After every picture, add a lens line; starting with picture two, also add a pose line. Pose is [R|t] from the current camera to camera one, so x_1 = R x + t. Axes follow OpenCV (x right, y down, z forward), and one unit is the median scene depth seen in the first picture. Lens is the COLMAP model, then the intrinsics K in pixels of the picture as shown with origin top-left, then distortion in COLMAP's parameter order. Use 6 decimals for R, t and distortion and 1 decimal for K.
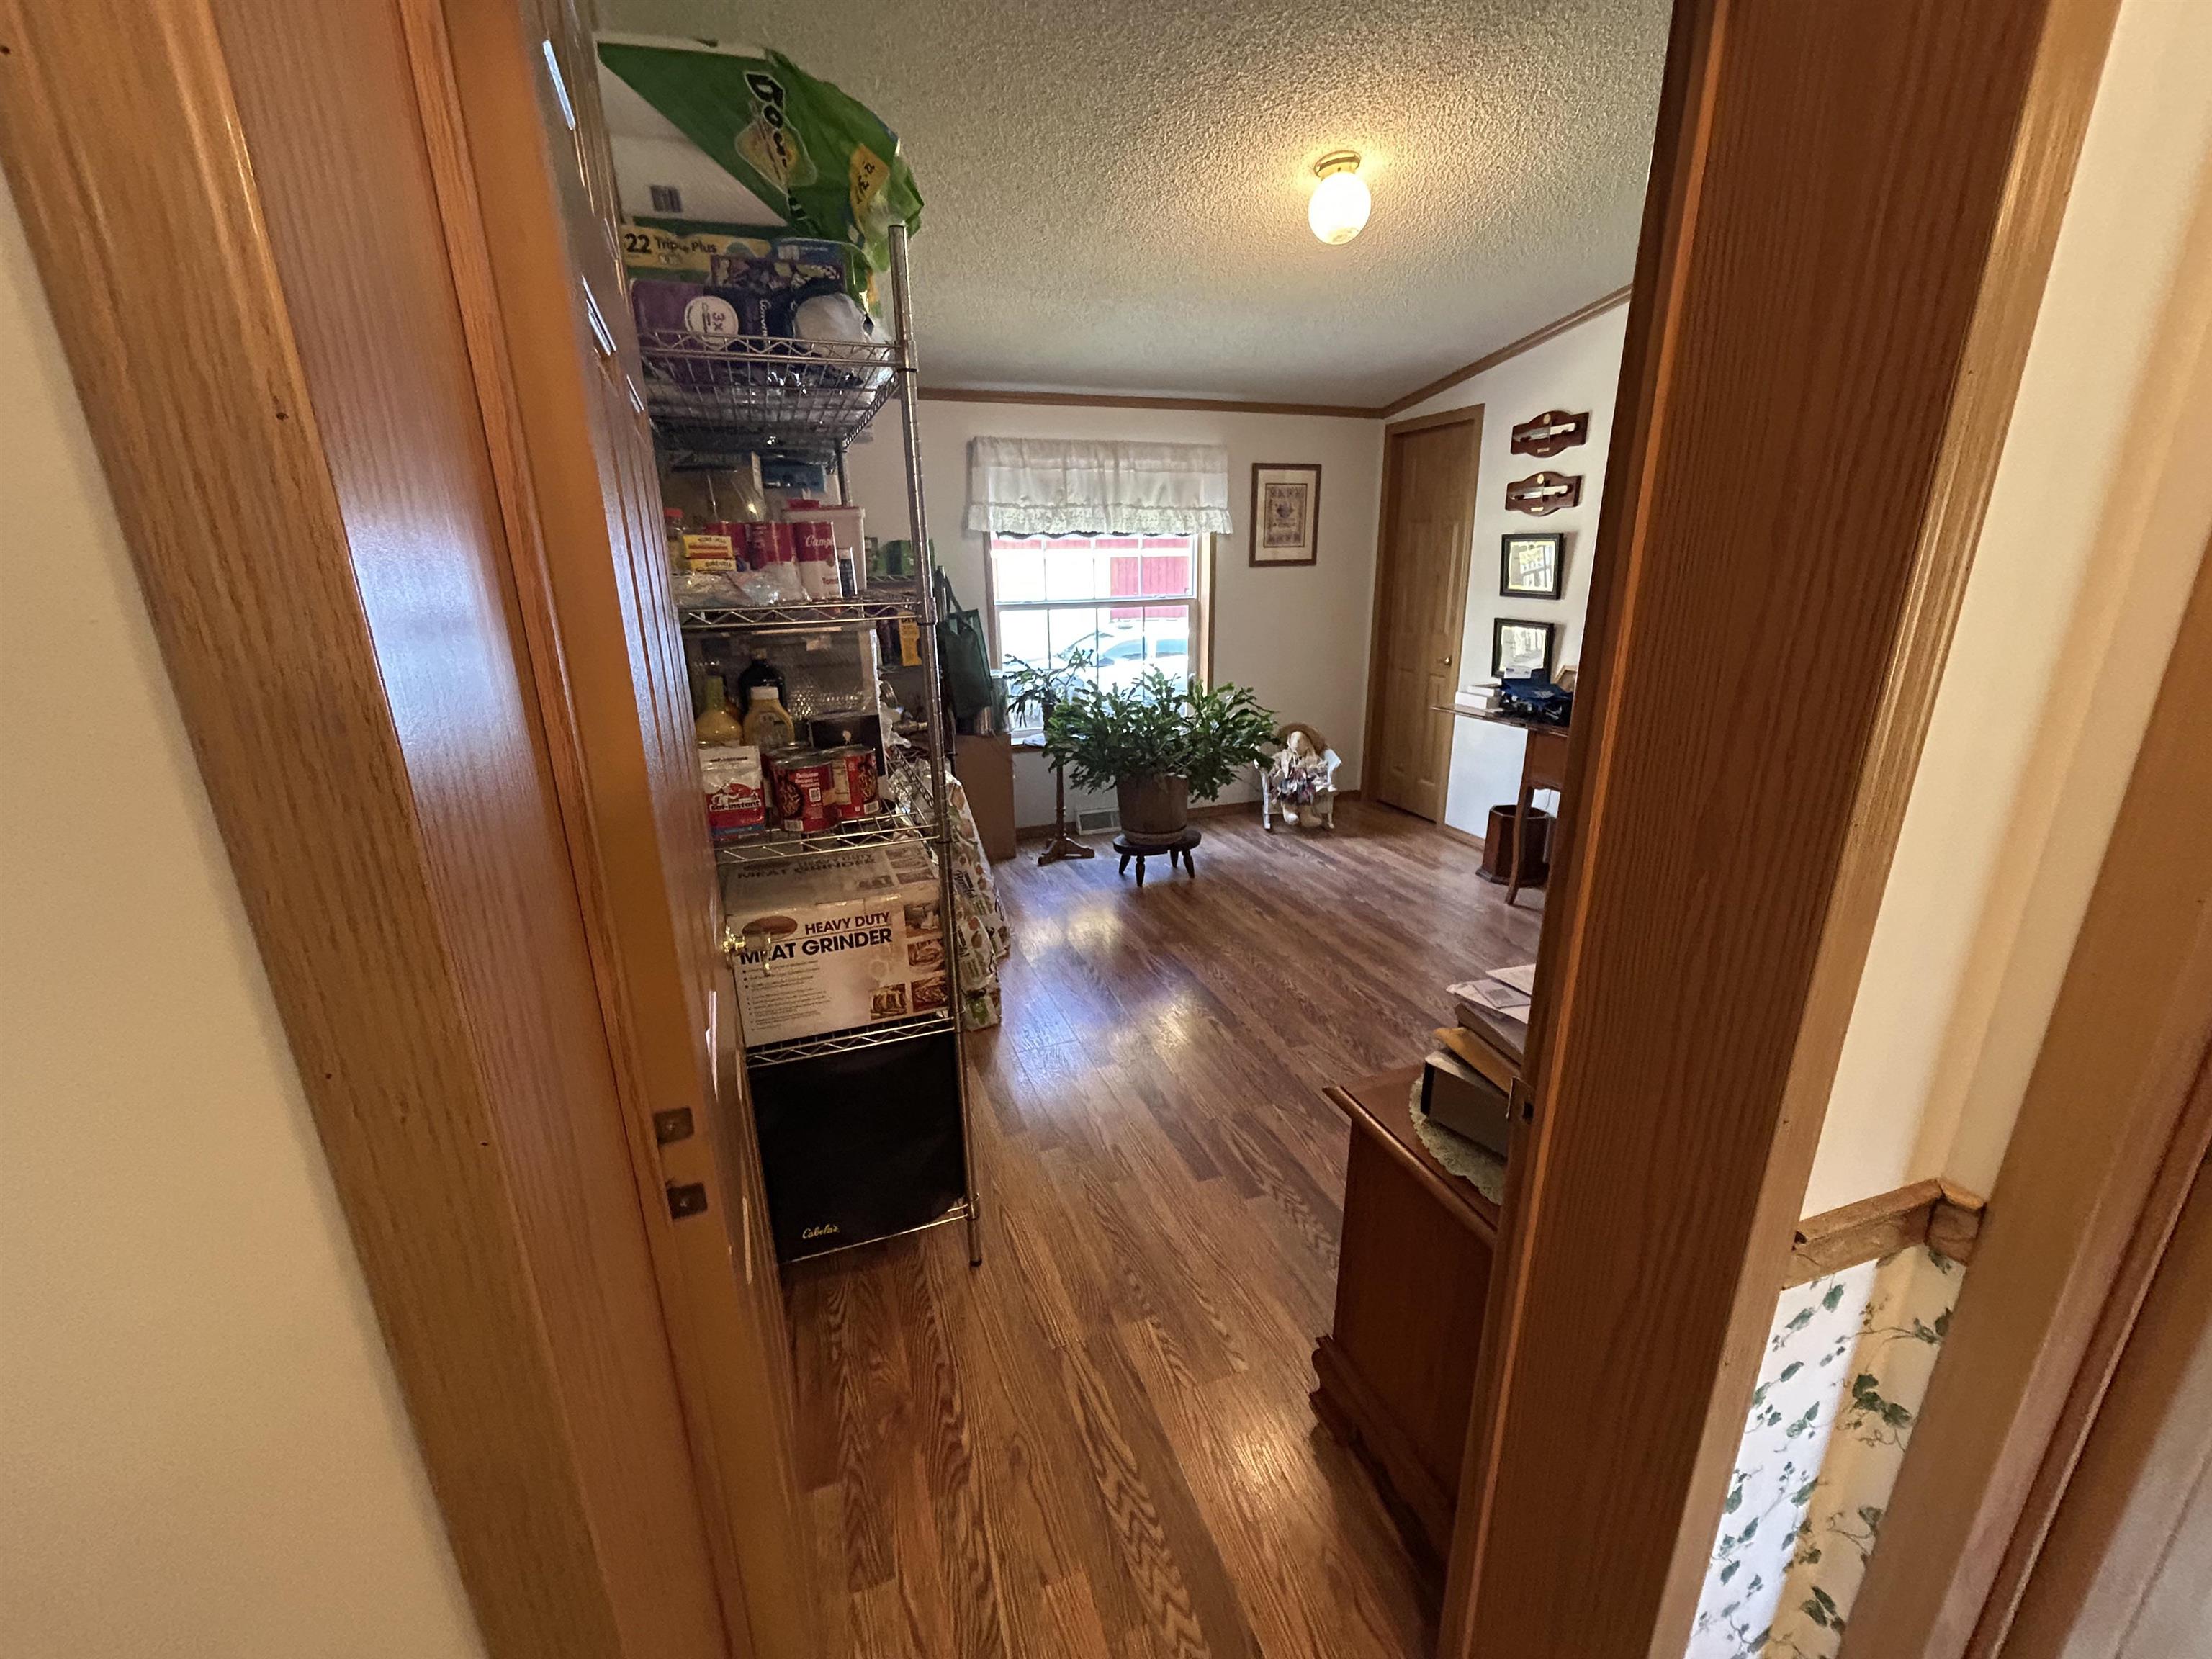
lens RADIAL K [[899.2, 0, 1105.2], [0, 899.2, 832.7], [0, 0, 1]] dist [0.001410, 0.001100]
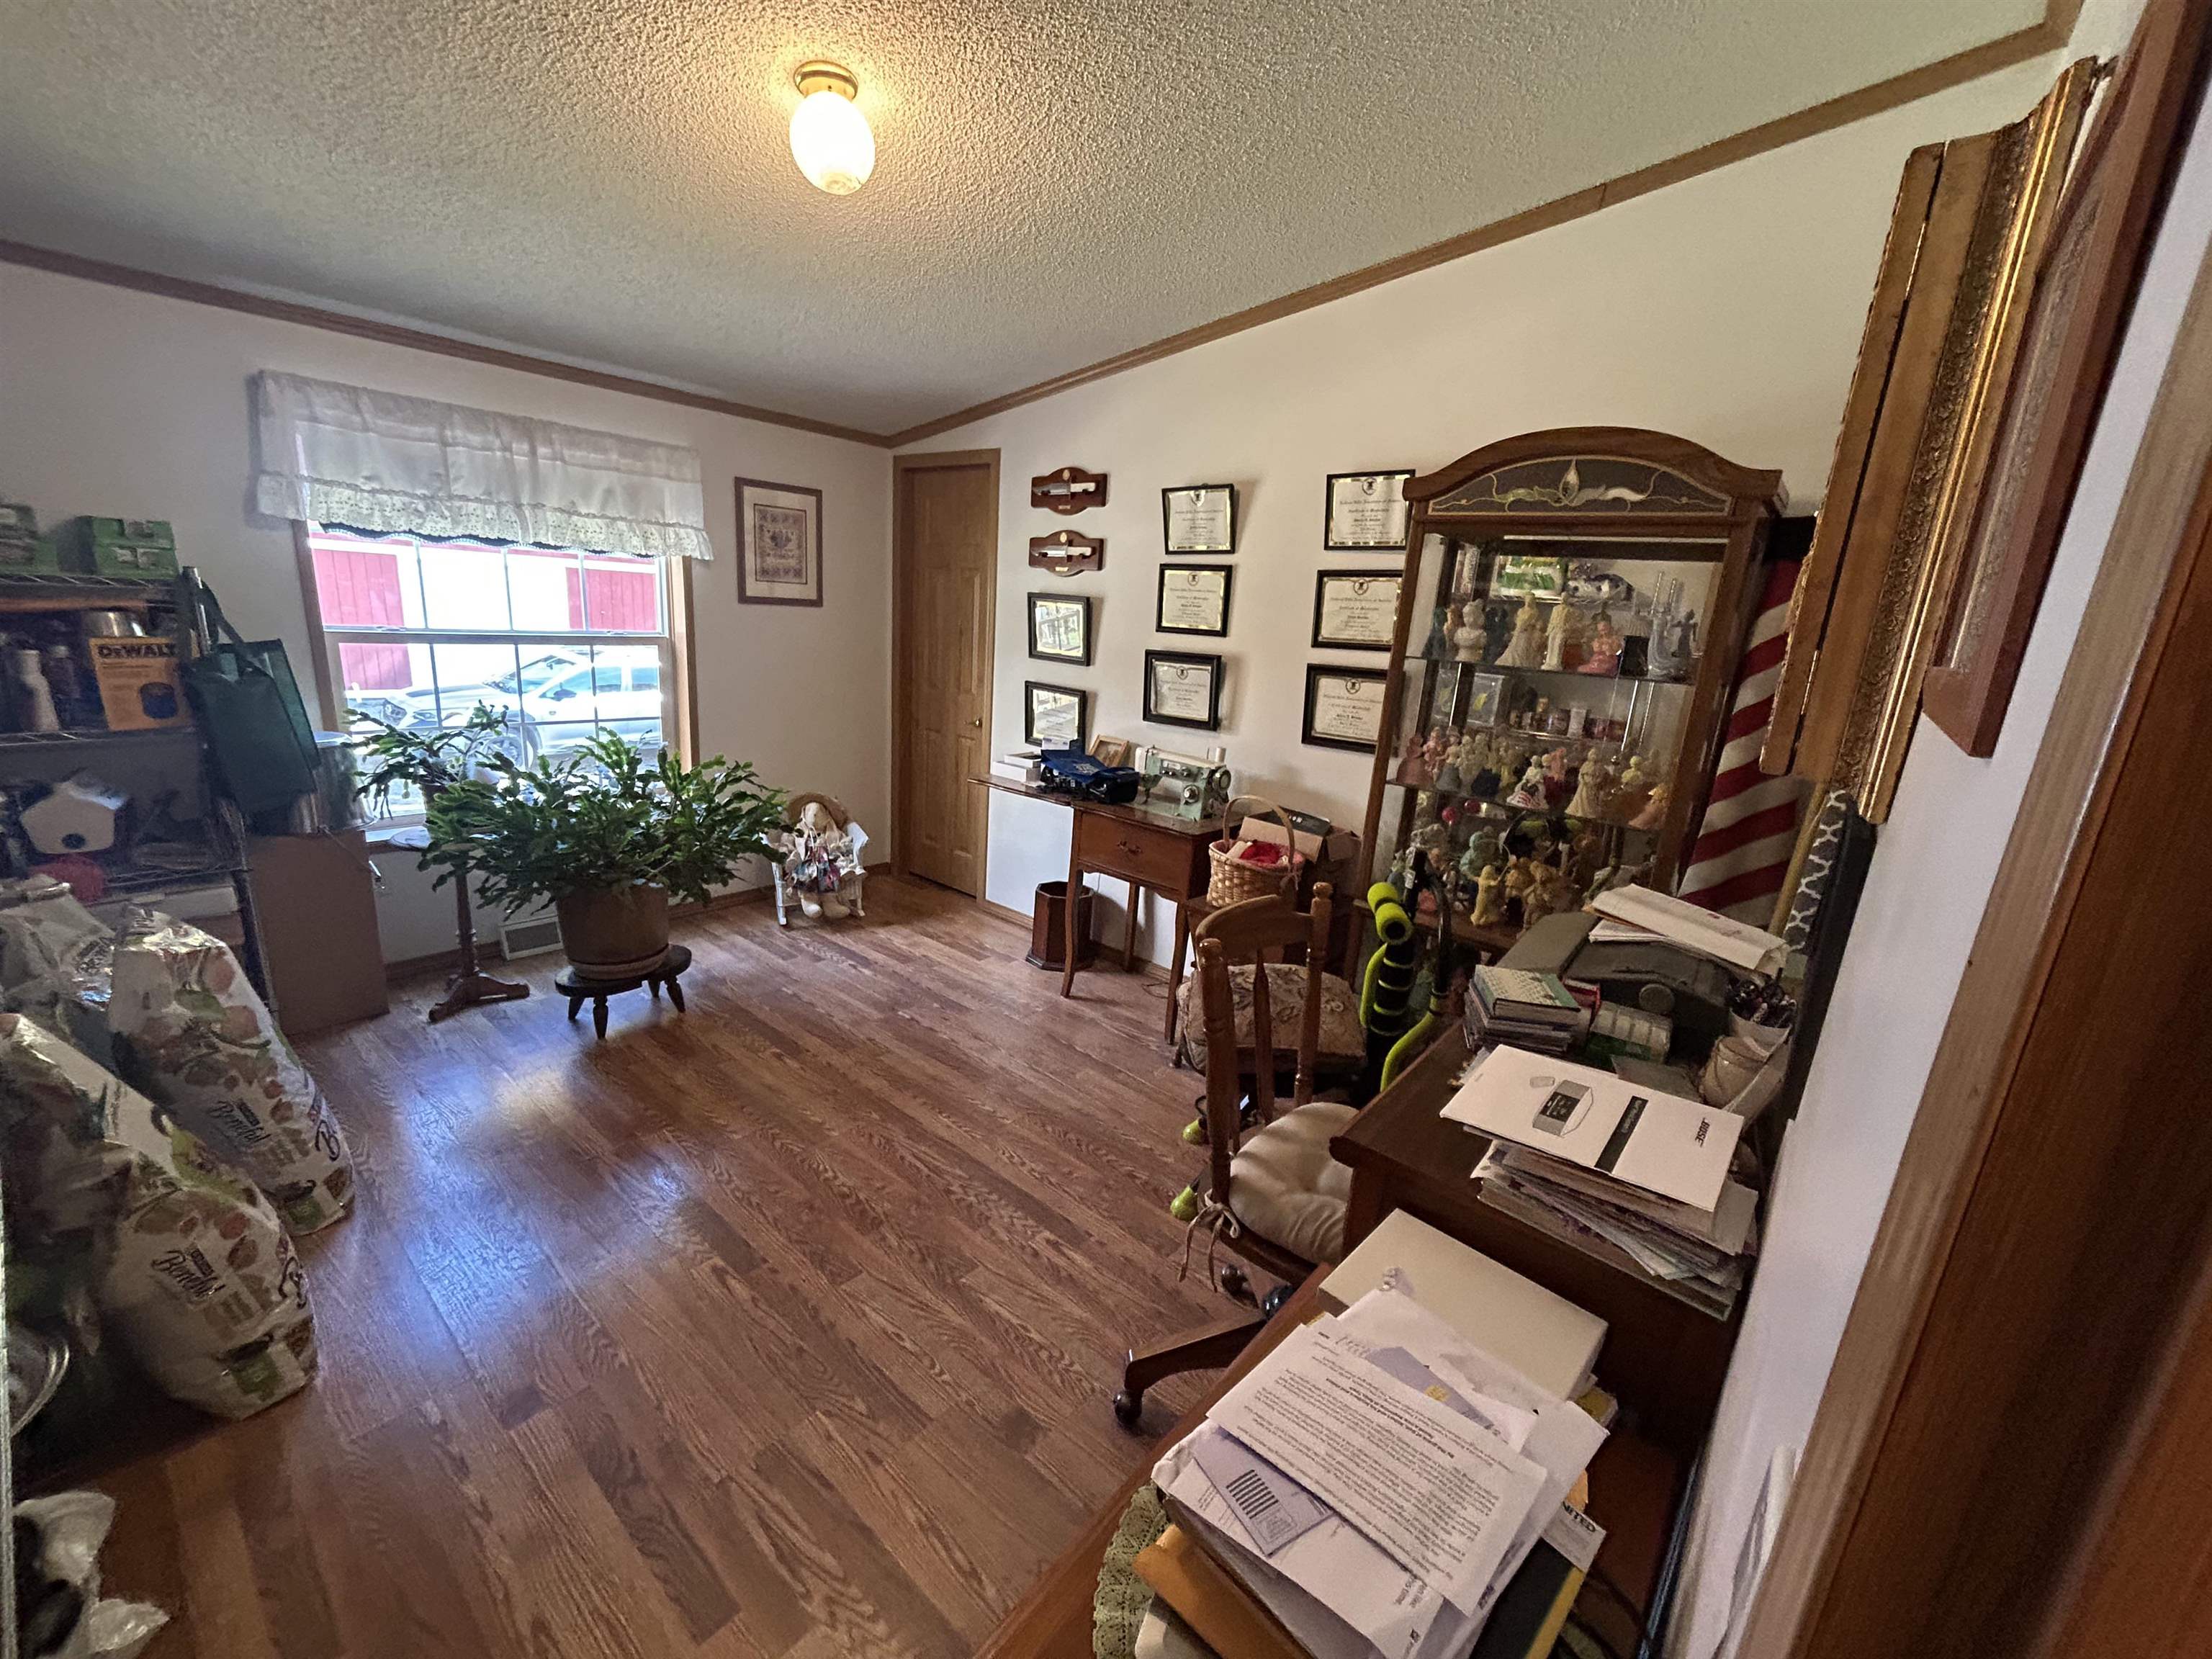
lens RADIAL K [[899.2, 0, 1108.8], [0, 899.2, 828.2], [0, 0, 1]] dist [0.001410, 0.001100]
pose [[0.862279, -0.050296, 0.503930, 0.033910], [0.068925, 0.997452, -0.018386, -0.065031], [-0.501722, 0.050588, 0.863549, 0.168615]]
